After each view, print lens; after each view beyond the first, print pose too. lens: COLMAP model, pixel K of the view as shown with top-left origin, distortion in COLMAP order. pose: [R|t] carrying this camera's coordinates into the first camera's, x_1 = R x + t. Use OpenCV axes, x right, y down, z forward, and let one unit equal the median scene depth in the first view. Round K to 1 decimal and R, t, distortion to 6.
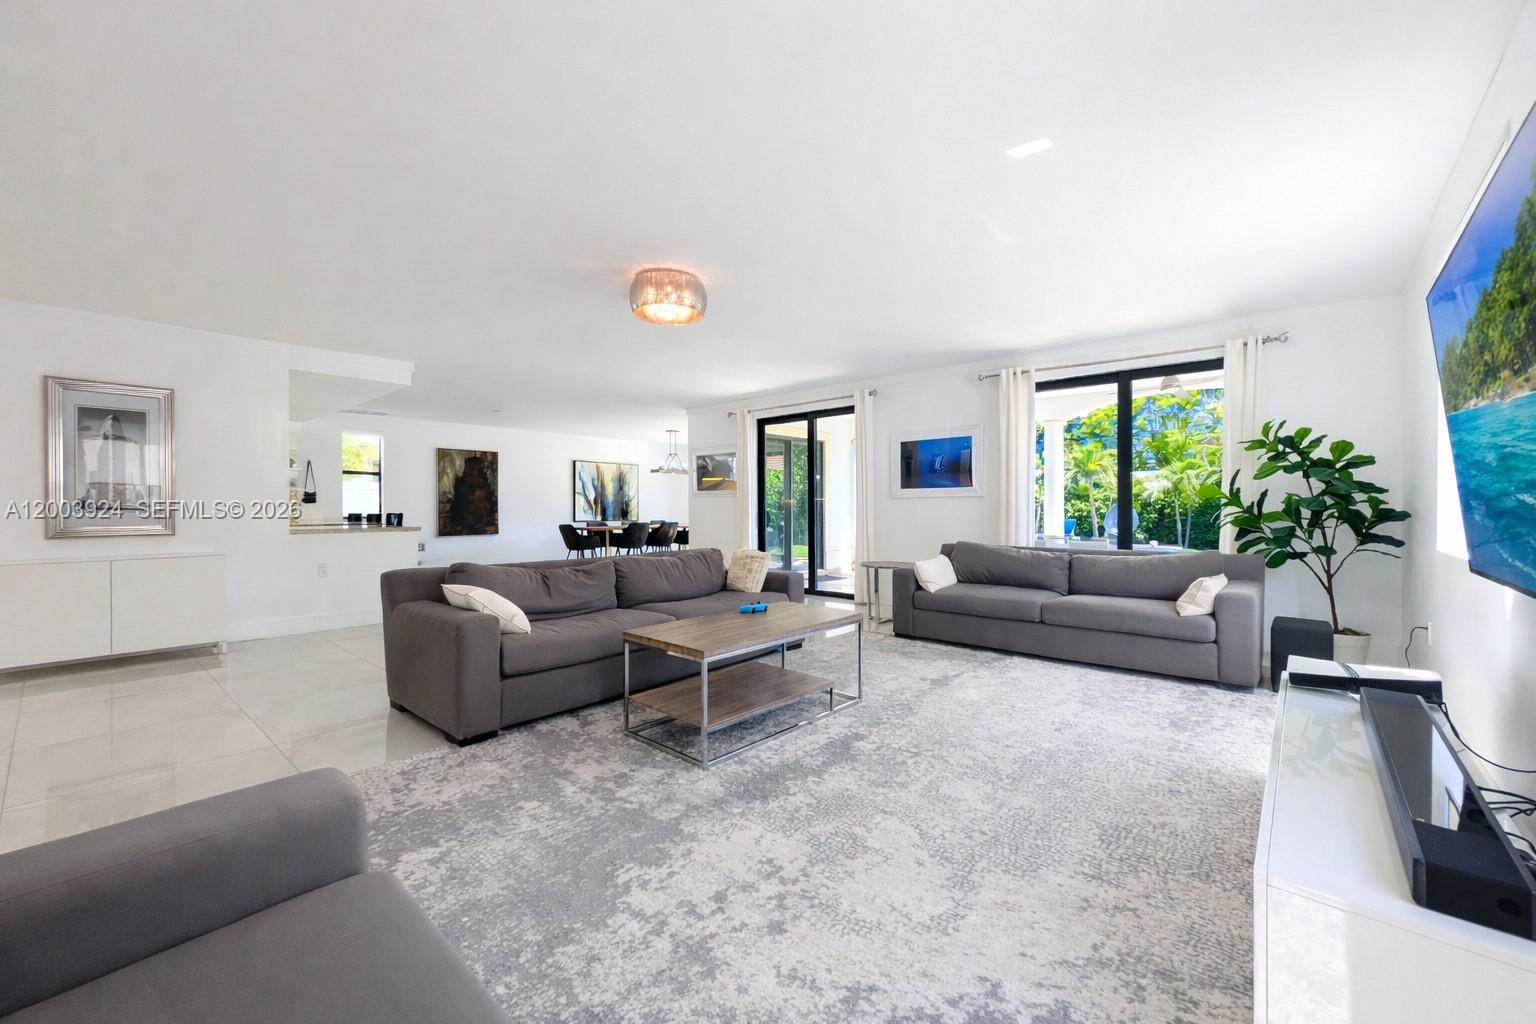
lens RADIAL K [[594.8, 0, 774.9], [0, 594.8, 496.6], [0, 0, 1]] dist [0.016351, 0.000014]
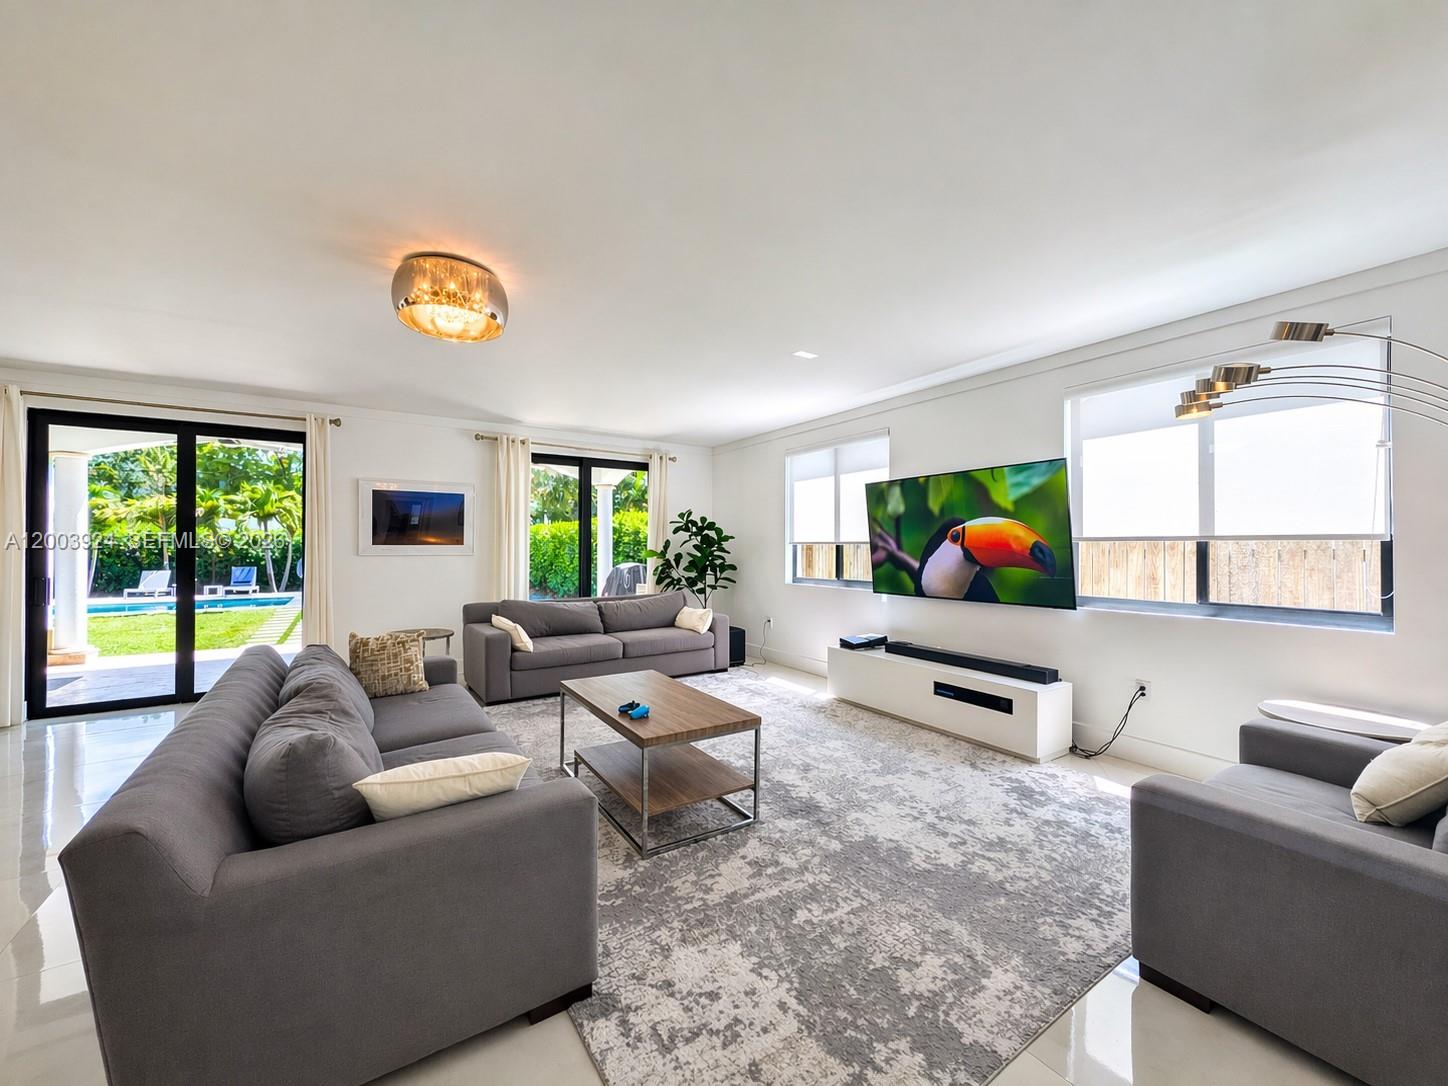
lens RADIAL K [[580.0, 0, 729.3], [0, 580.0, 549.4], [0, 0, 1]] dist [0.024229, 0.000010]
pose [[0.268977, -0.001201, 0.963146, -1.223733], [-0.013890, 0.999890, 0.005126, -0.051973], [-0.963046, -0.014757, 0.268931, 0.814711]]
